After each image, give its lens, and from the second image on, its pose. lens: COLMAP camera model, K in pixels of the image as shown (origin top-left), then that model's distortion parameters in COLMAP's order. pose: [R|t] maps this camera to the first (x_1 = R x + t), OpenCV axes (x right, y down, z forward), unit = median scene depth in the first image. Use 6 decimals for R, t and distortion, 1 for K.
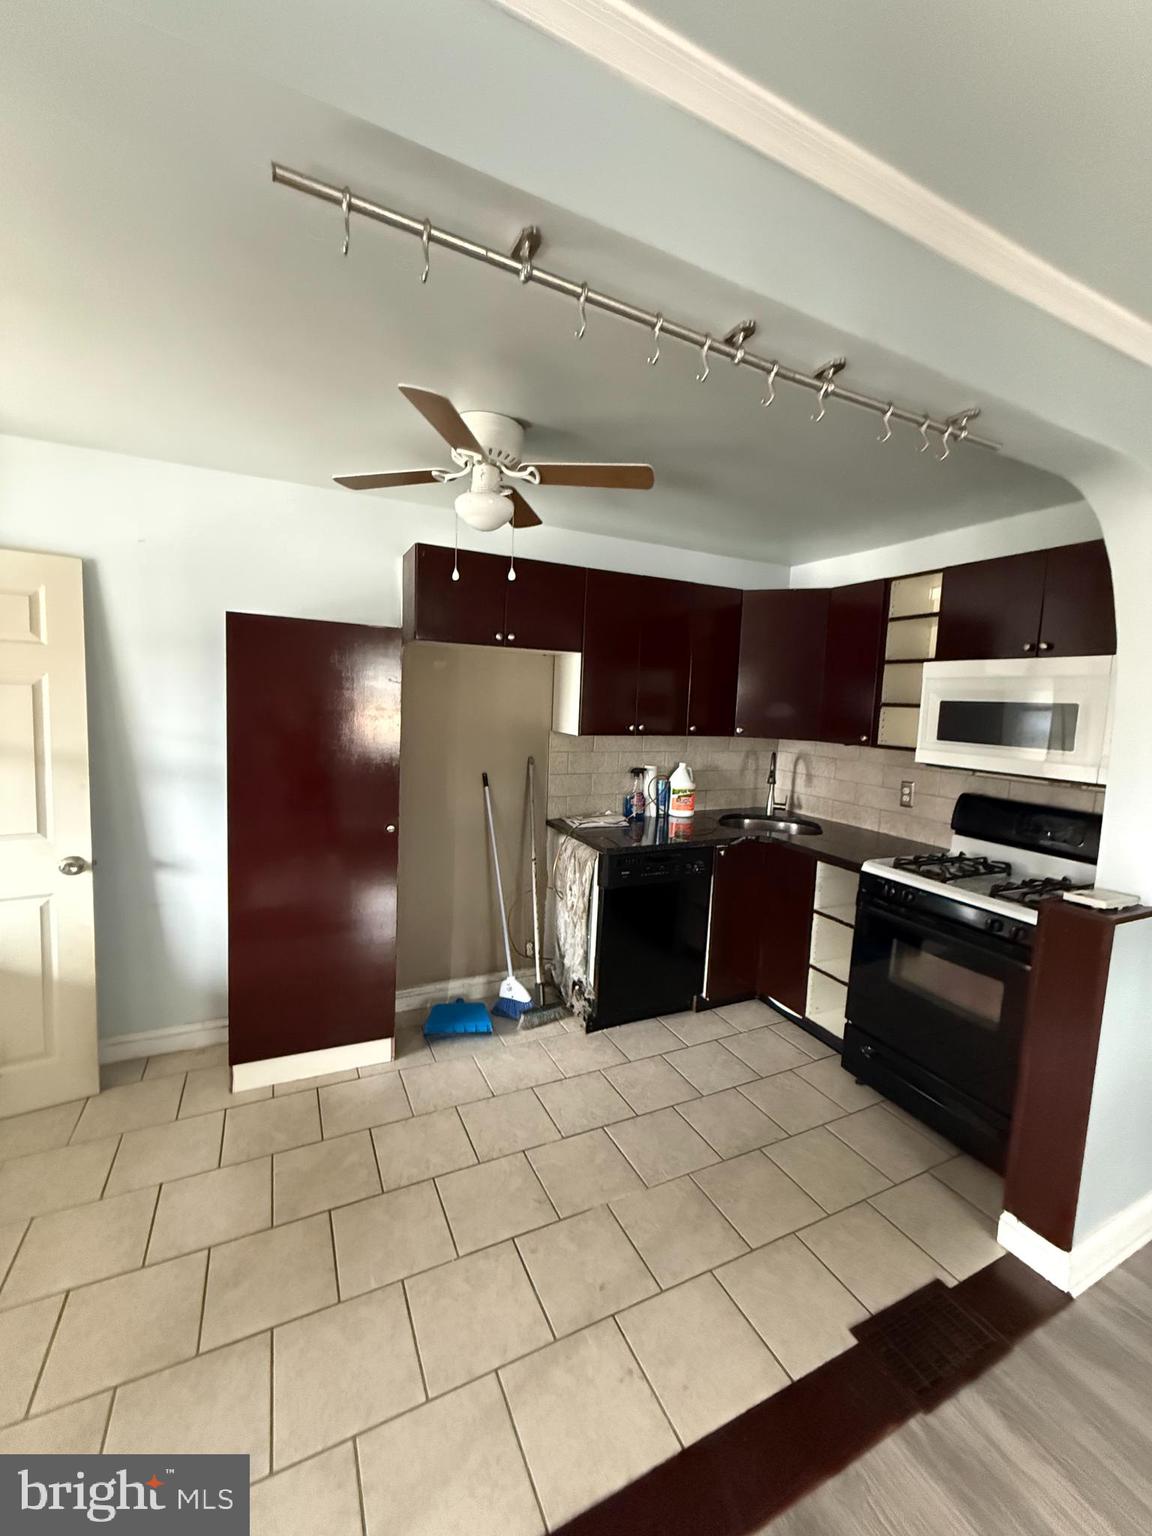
lens RADIAL K [[616.1, 0, 578.6], [0, 616.1, 765.6], [0, 0, 1]] dist [0.000566, 0.000031]
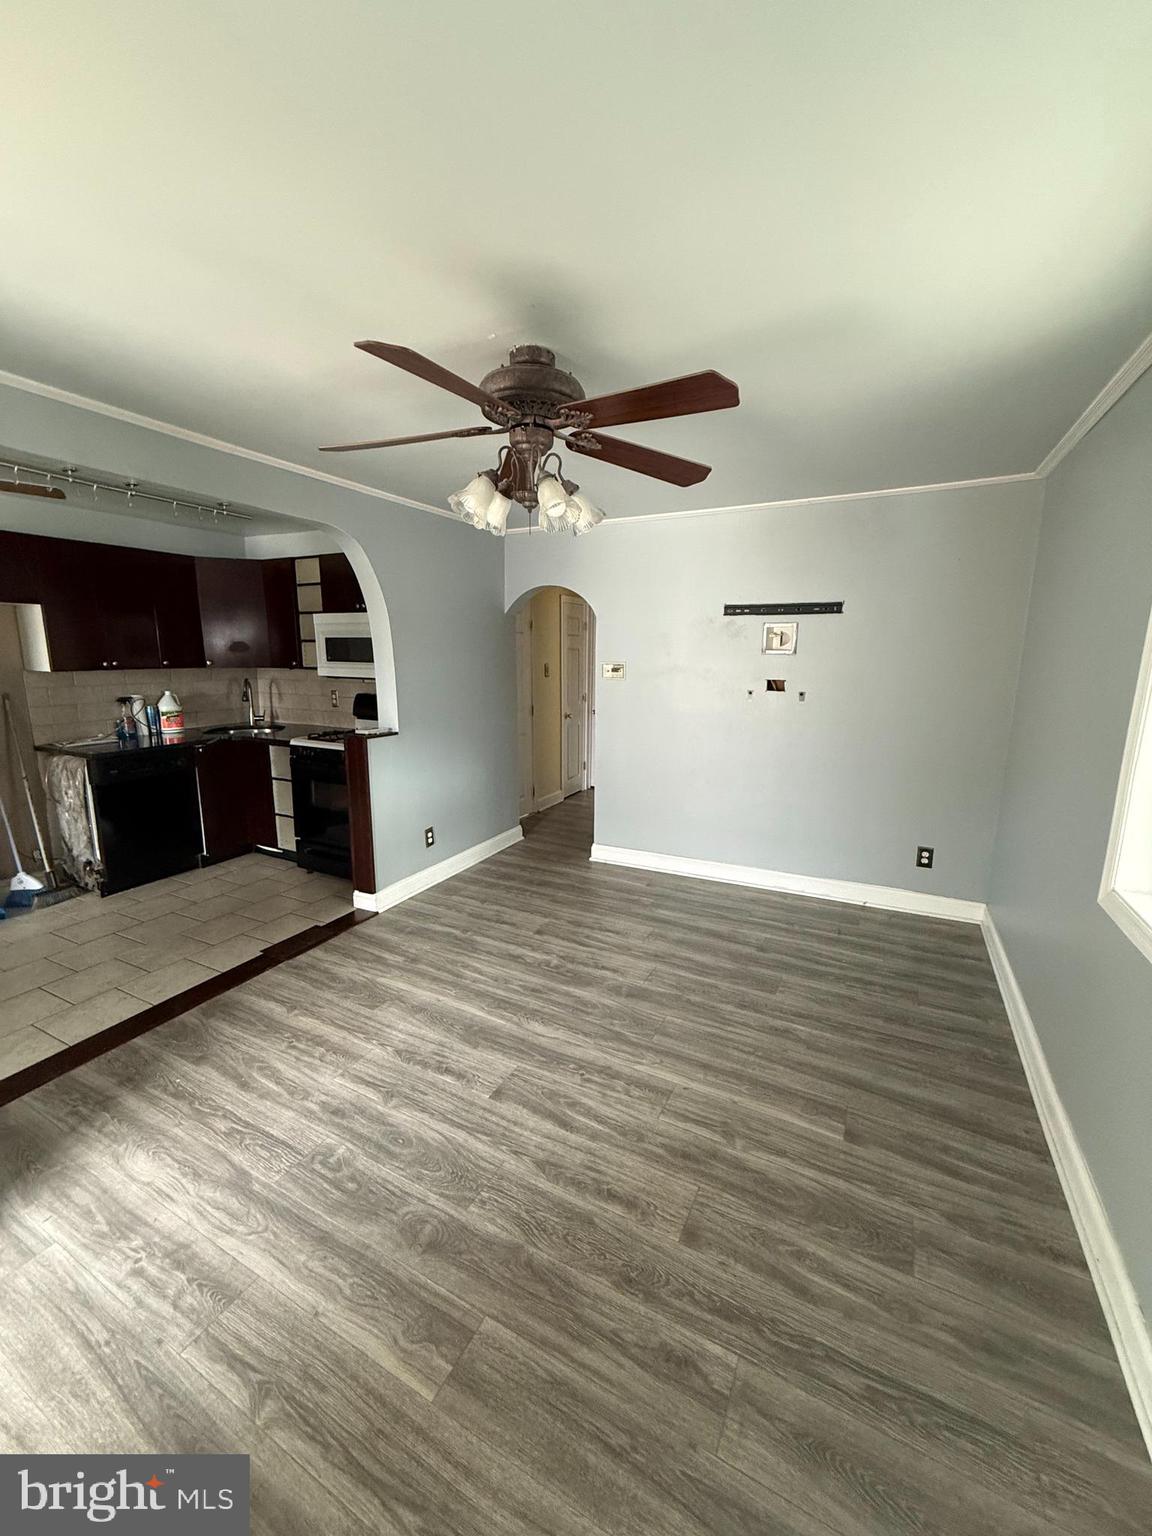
lens RADIAL K [[616.1, 0, 578.6], [0, 616.1, 765.6], [0, 0, 1]] dist [0.000566, 0.000031]
pose [[0.796396, -0.144507, 0.587258, 0.088874], [0.088455, 0.988424, 0.123267, 0.078469], [-0.598272, -0.046223, 0.799959, -0.641169]]
